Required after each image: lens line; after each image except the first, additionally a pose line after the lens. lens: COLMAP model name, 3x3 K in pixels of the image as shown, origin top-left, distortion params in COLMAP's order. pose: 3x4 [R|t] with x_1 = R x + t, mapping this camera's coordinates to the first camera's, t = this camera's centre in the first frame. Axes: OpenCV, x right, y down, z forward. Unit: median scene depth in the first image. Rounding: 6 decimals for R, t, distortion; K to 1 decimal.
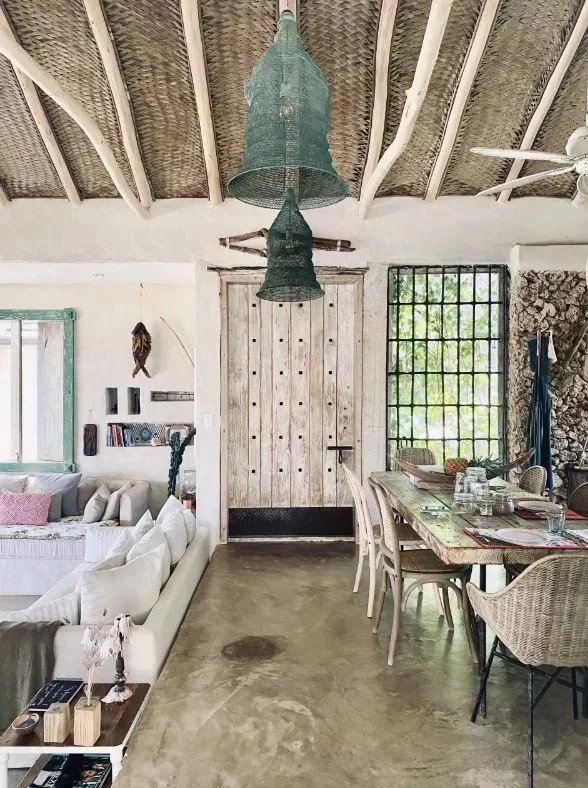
lens RADIAL K [[659.1, 0, 294.0], [0, 659.1, 394.0], [0, 0, 1]] dist [0.004146, -0.001636]
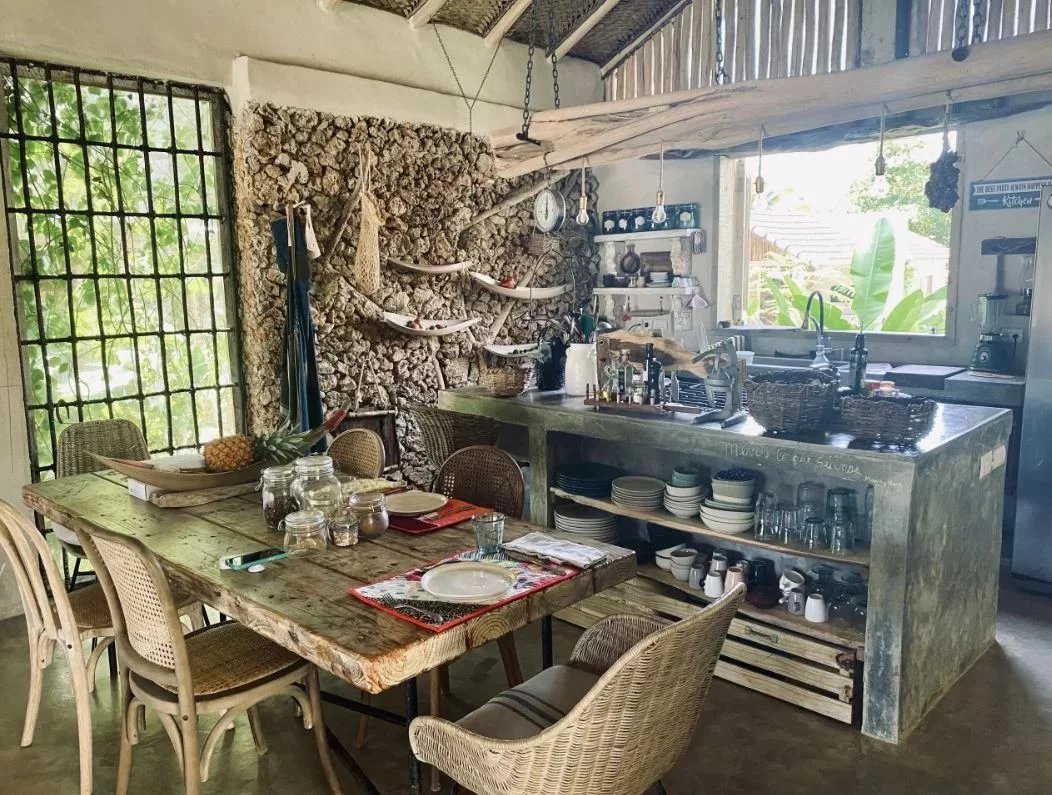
lens RADIAL K [[803.4, 0, 526.0], [0, 803.4, 397.5], [0, 0, 1]] dist [-0.006111, -0.002678]
pose [[0.687254, -0.118680, 0.716657, -0.037264], [0.036044, 0.990920, 0.129532, -0.006461], [-0.725522, -0.063190, 0.685291, 0.302767]]
